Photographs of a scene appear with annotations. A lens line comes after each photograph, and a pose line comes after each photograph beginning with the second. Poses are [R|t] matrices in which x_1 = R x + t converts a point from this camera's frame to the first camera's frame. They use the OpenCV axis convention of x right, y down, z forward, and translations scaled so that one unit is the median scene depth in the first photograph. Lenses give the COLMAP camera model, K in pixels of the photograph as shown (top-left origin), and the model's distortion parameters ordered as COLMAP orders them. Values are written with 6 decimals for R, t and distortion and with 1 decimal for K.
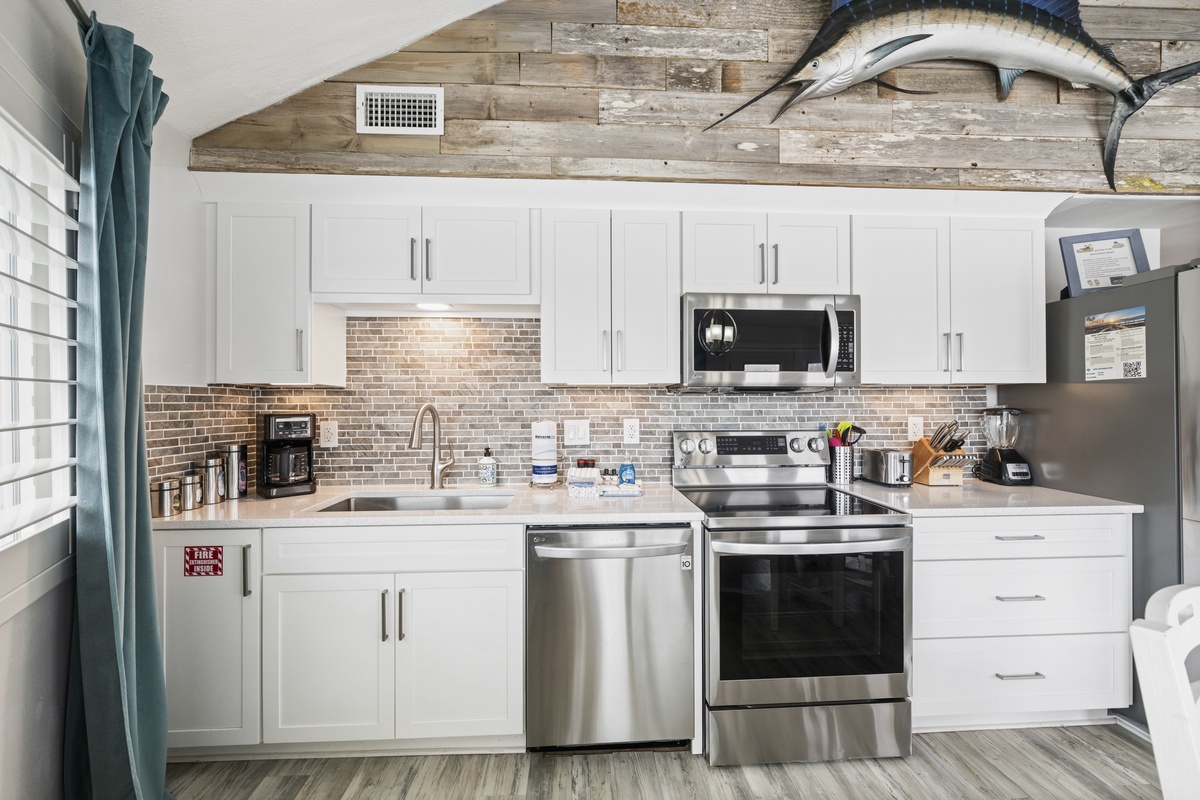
lens RADIAL K [[542.9, 0, 559.0], [0, 542.9, 415.9], [0, 0, 1]] dist [-0.000657, 0.000209]
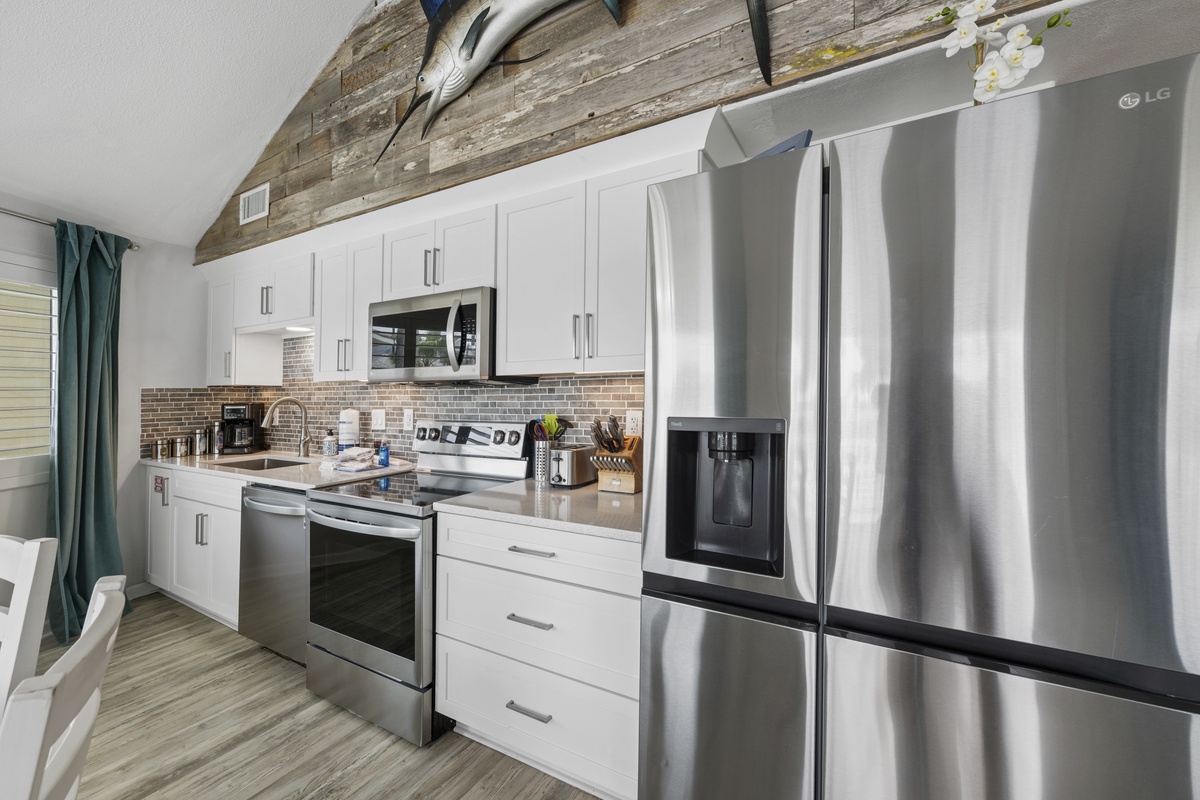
lens RADIAL K [[549.6, 0, 600.0], [0, 549.6, 400.0], [0, 0, 1]] dist [-0.000246, -0.000139]
pose [[0.800821, 0.001269, -0.598902, 1.295136], [-0.004558, 0.999982, -0.003976, -0.012474], [0.598886, 0.005914, 0.800812, 0.321758]]
